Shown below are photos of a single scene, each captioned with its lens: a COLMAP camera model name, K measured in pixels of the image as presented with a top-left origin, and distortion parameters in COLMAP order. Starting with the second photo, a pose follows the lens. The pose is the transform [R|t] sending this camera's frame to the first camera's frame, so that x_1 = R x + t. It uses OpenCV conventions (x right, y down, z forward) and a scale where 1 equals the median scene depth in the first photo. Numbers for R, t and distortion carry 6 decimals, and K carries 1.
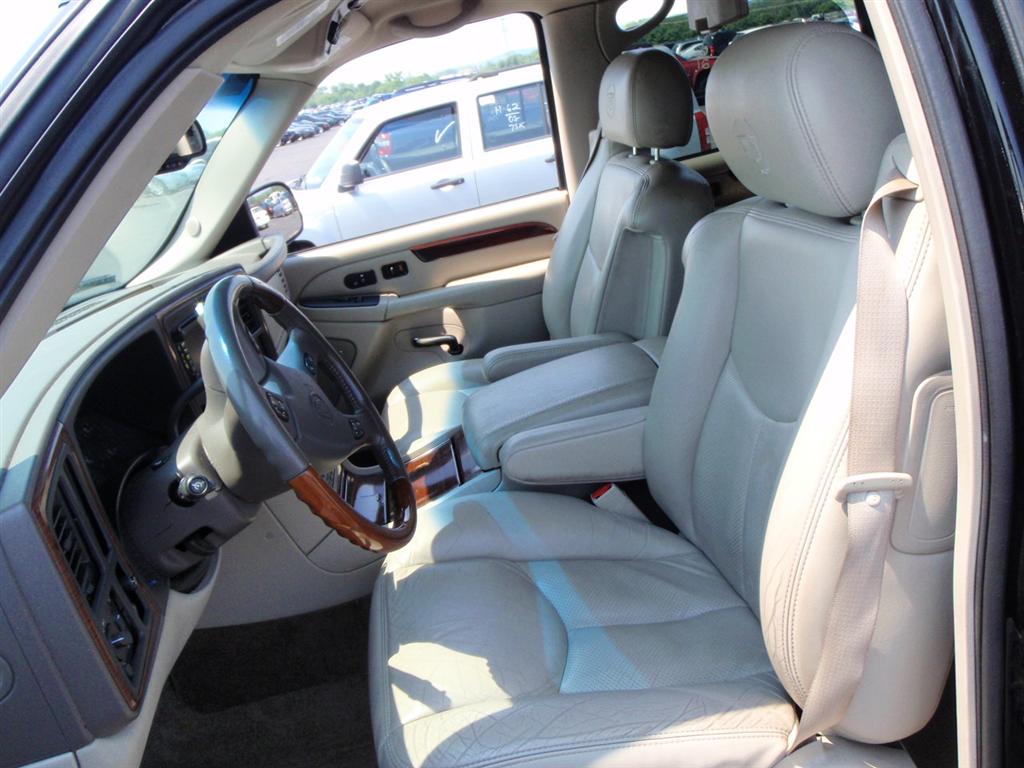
lens RADIAL K [[857.8, 0, 512.0], [0, 857.8, 384.0], [0, 0, 1]] dist [-0.050602, 0.018729]
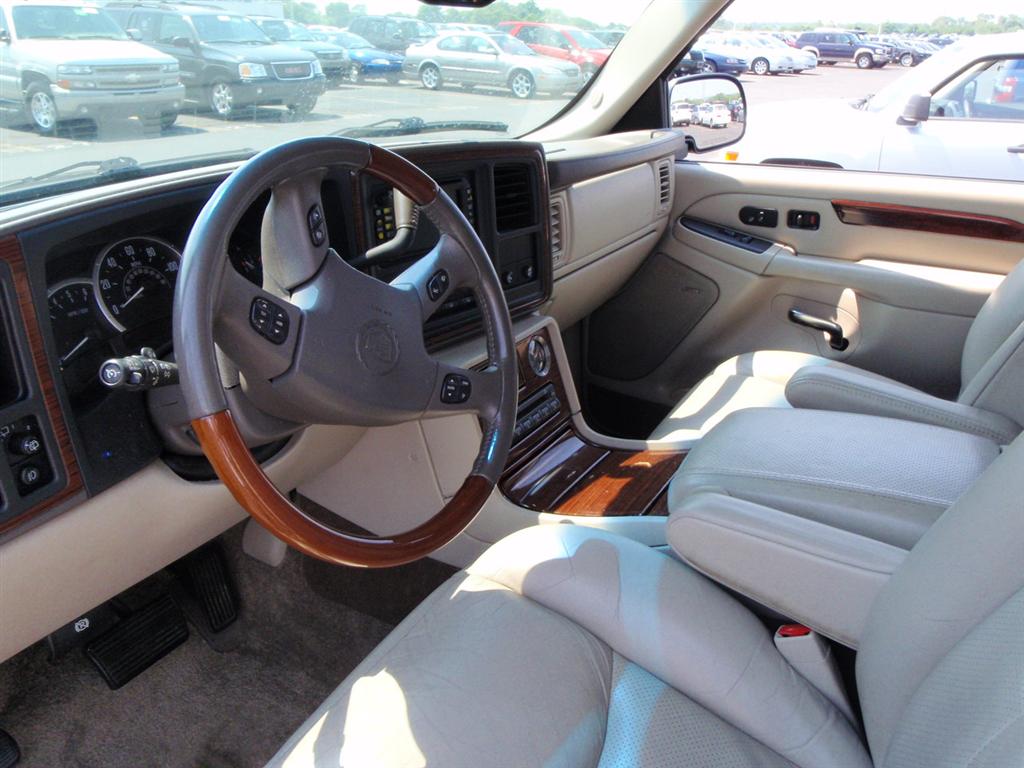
lens RADIAL K [[857.8, 0, 512.0], [0, 857.8, 384.0], [0, 0, 1]] dist [-0.050602, 0.018729]
pose [[0.758489, 0.418459, -0.499586, 0.113515], [-0.363114, 0.907952, 0.209218, -0.062889], [0.541149, 0.022717, 0.840620, 0.203638]]
